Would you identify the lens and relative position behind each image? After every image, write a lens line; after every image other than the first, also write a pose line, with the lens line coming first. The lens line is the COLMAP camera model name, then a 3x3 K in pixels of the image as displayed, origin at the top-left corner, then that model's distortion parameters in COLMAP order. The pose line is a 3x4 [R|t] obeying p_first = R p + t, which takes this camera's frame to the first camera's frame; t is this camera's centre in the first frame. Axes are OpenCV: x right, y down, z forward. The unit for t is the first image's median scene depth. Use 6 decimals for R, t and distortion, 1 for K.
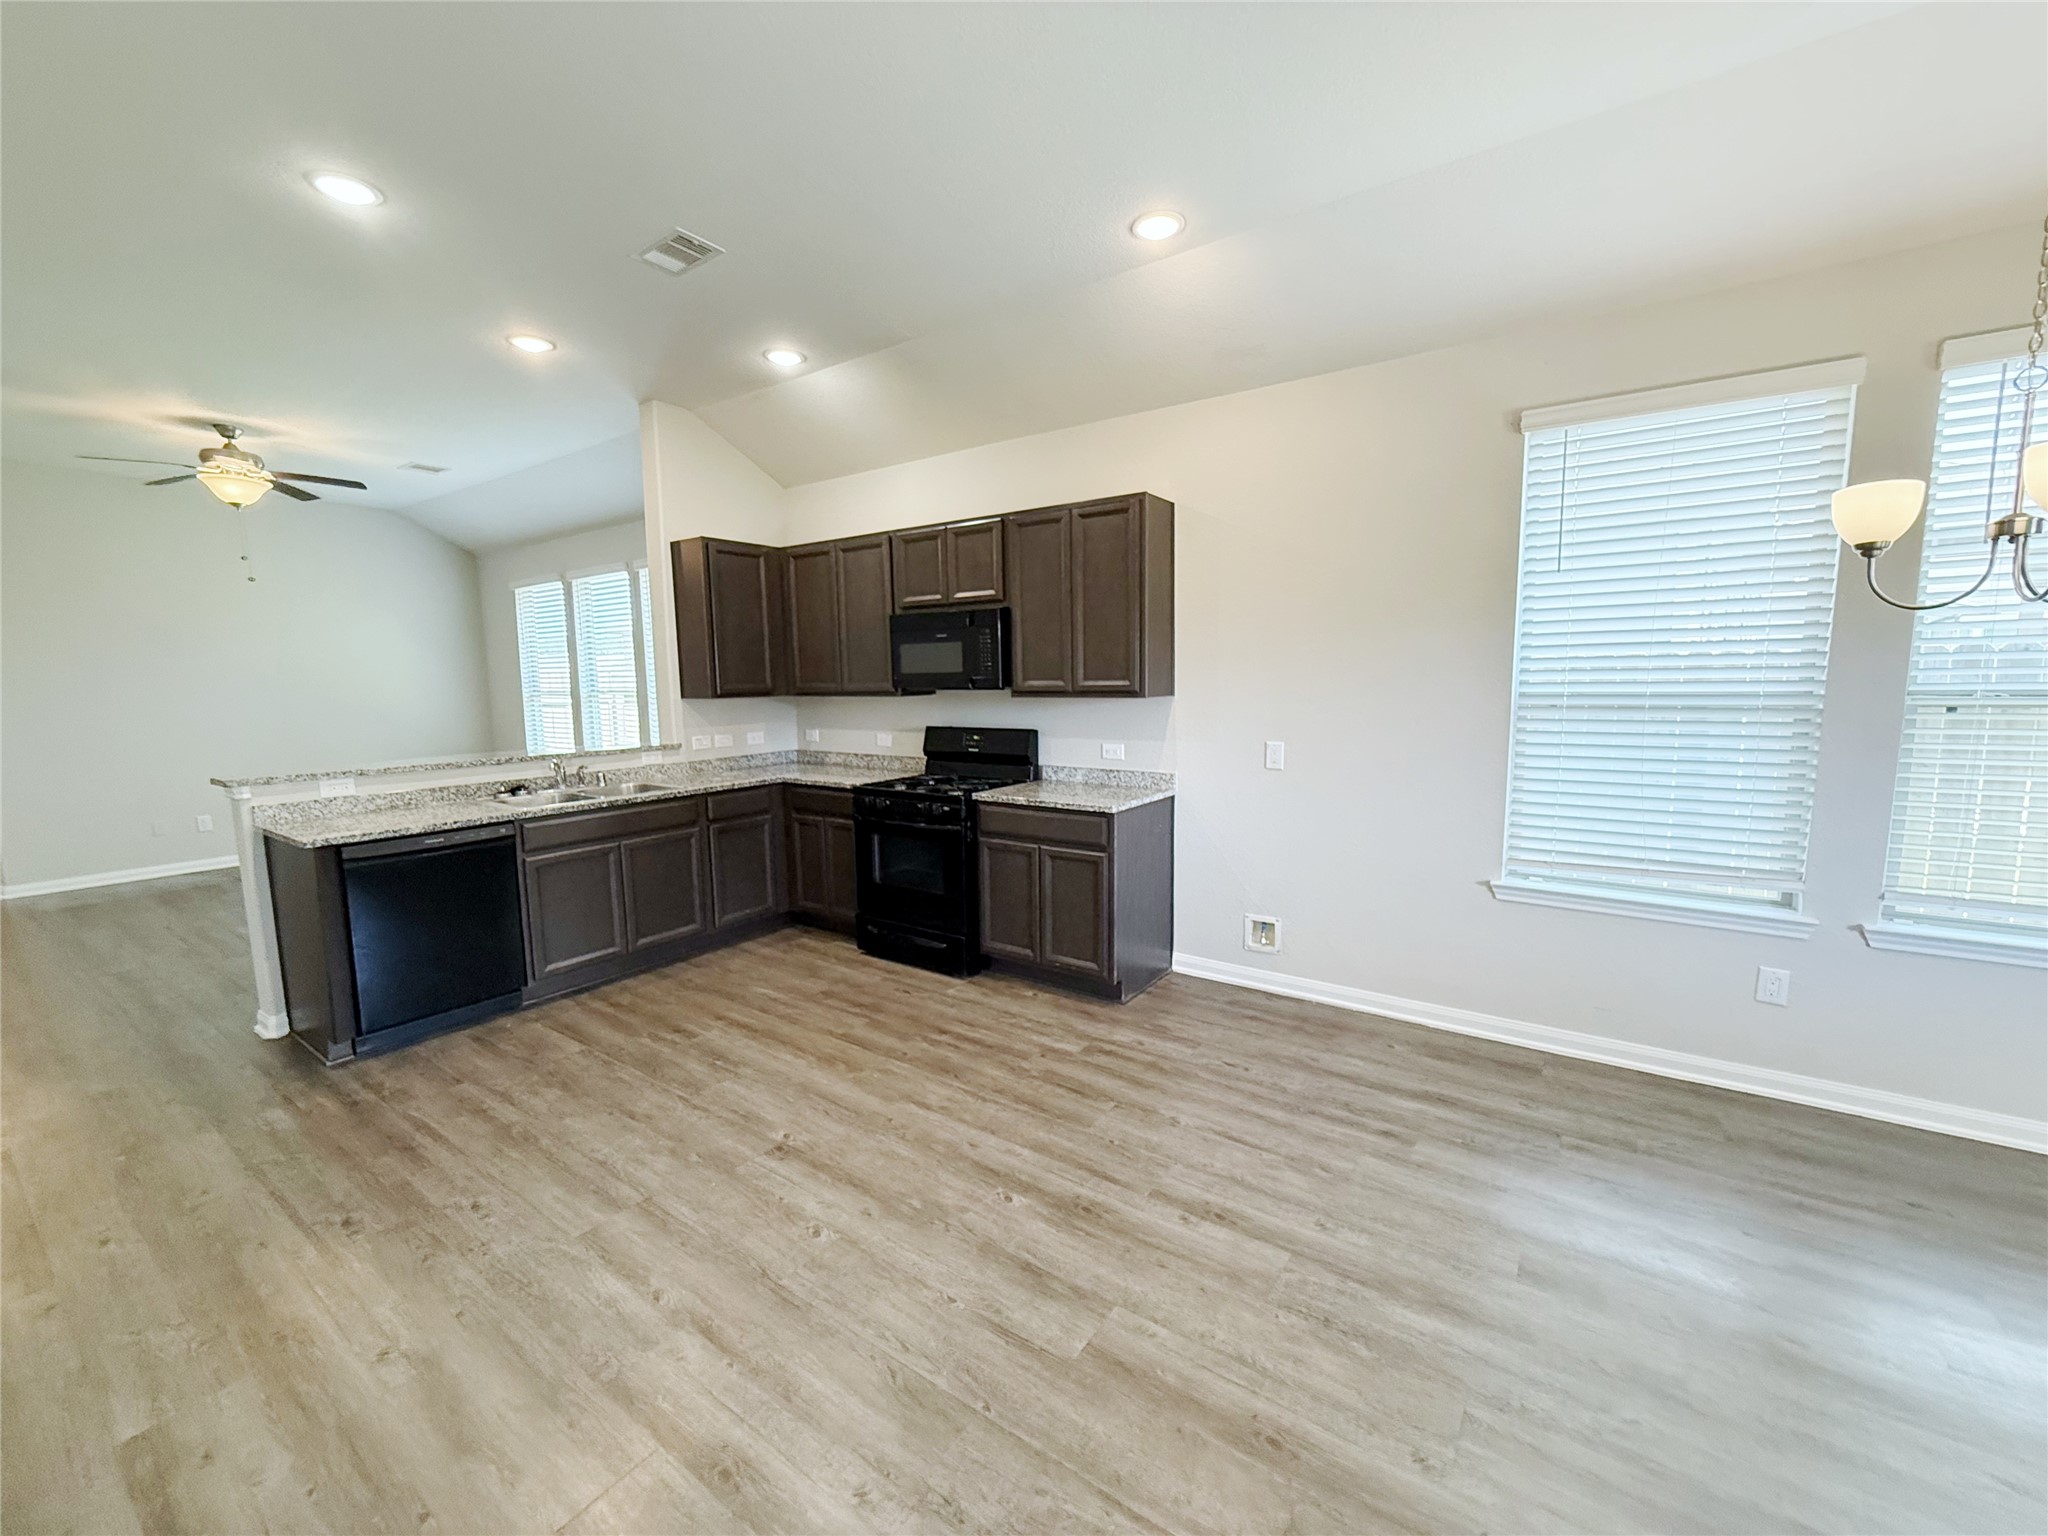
lens RADIAL K [[818.7, 0, 1031.8], [0, 818.7, 769.1], [0, 0, 1]] dist [-0.000170, 0.000003]
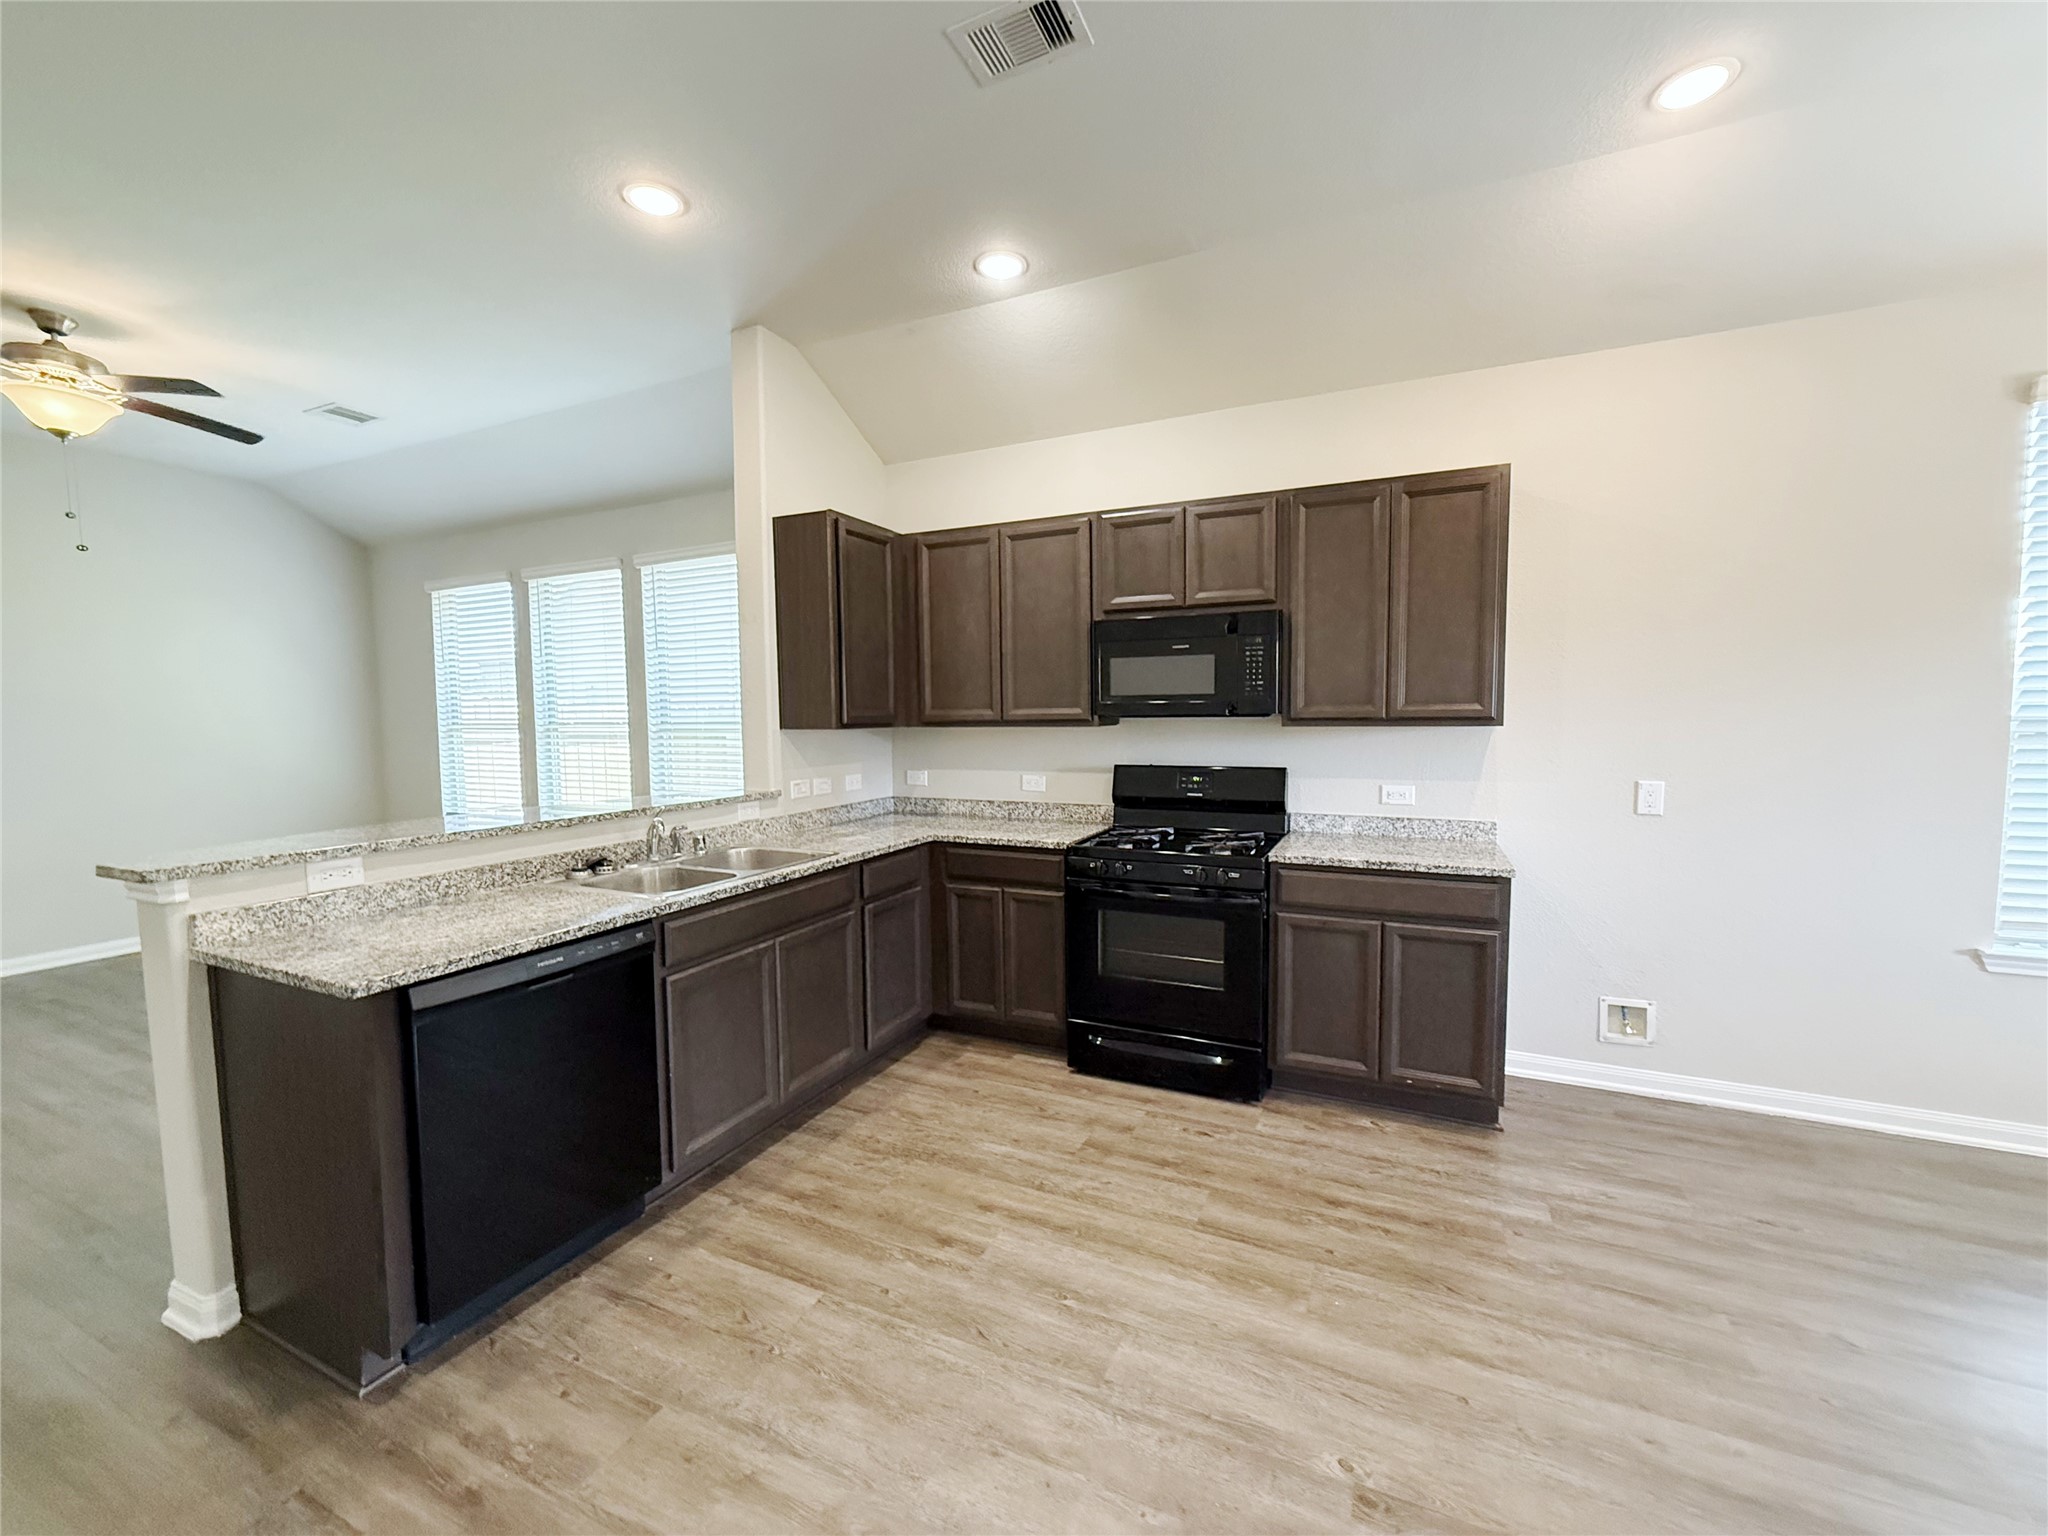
lens RADIAL K [[818.7, 0, 1031.8], [0, 818.7, 769.1], [0, 0, 1]] dist [-0.000170, 0.000003]
pose [[0.984191, -0.007464, 0.176954, -0.415389], [0.016116, 0.998741, -0.047509, -0.015140], [-0.176377, 0.049610, 0.983072, 0.297615]]
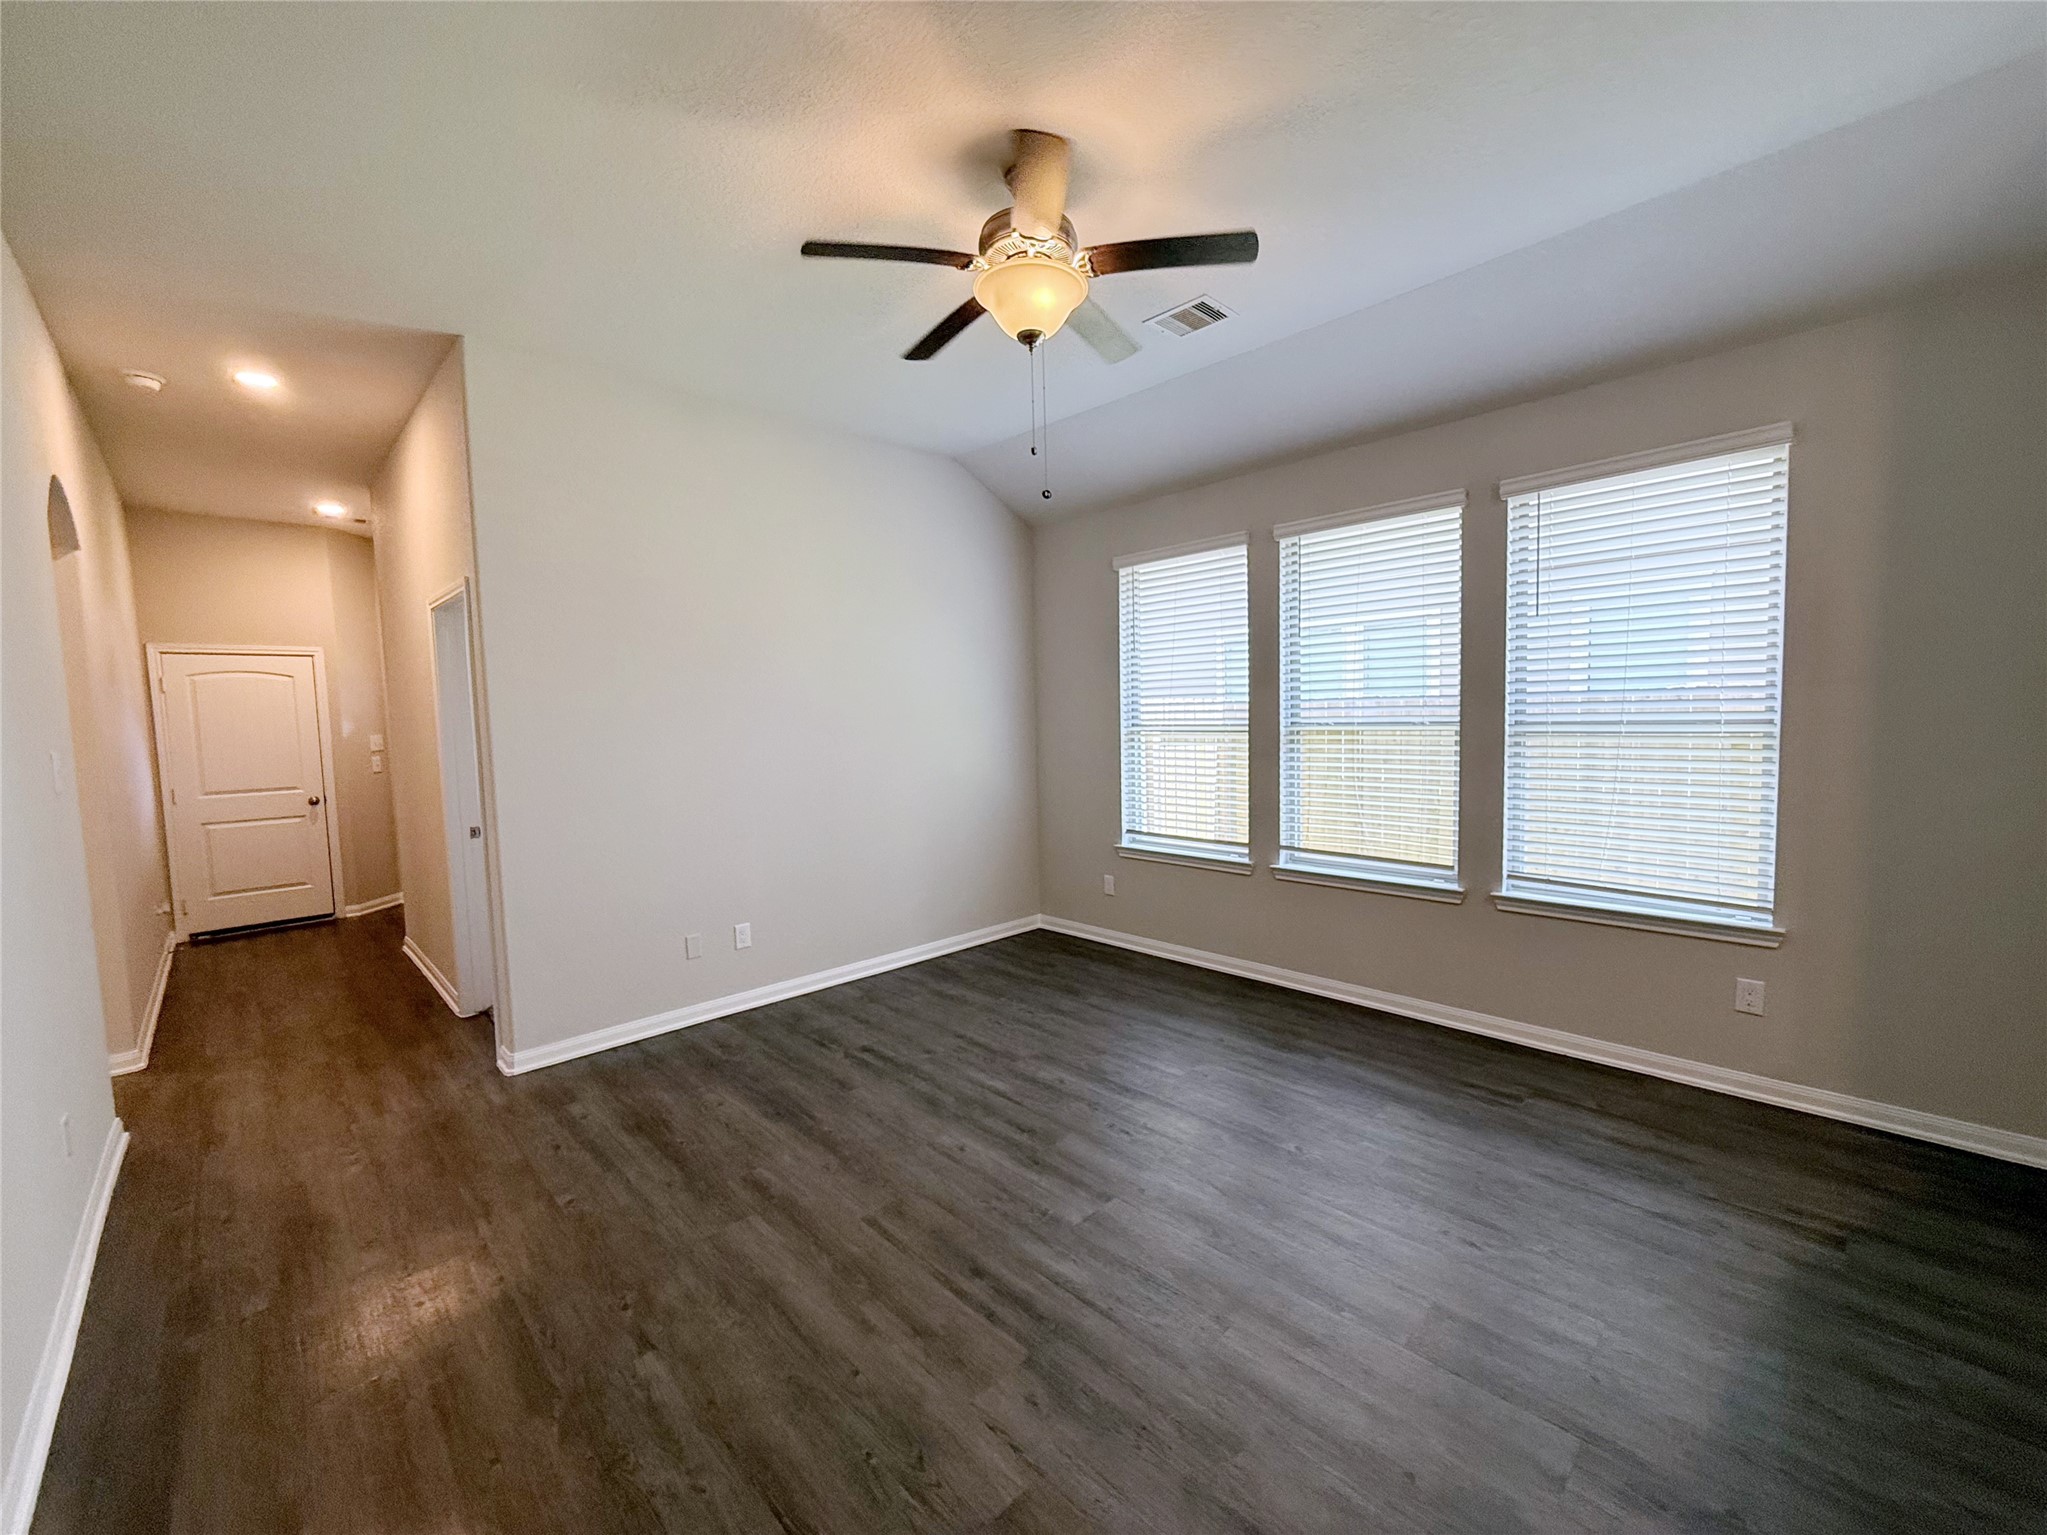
lens RADIAL K [[818.3, 0, 1031.3], [0, 818.3, 768.6], [0, 0, 1]] dist [-0.000170, 0.000003]
pose [[0.982595, 0.003762, -0.185721, -1.120923], [-0.011277, 0.999159, -0.039424, -0.067662], [0.185417, 0.040832, 0.981811, 0.690807]]
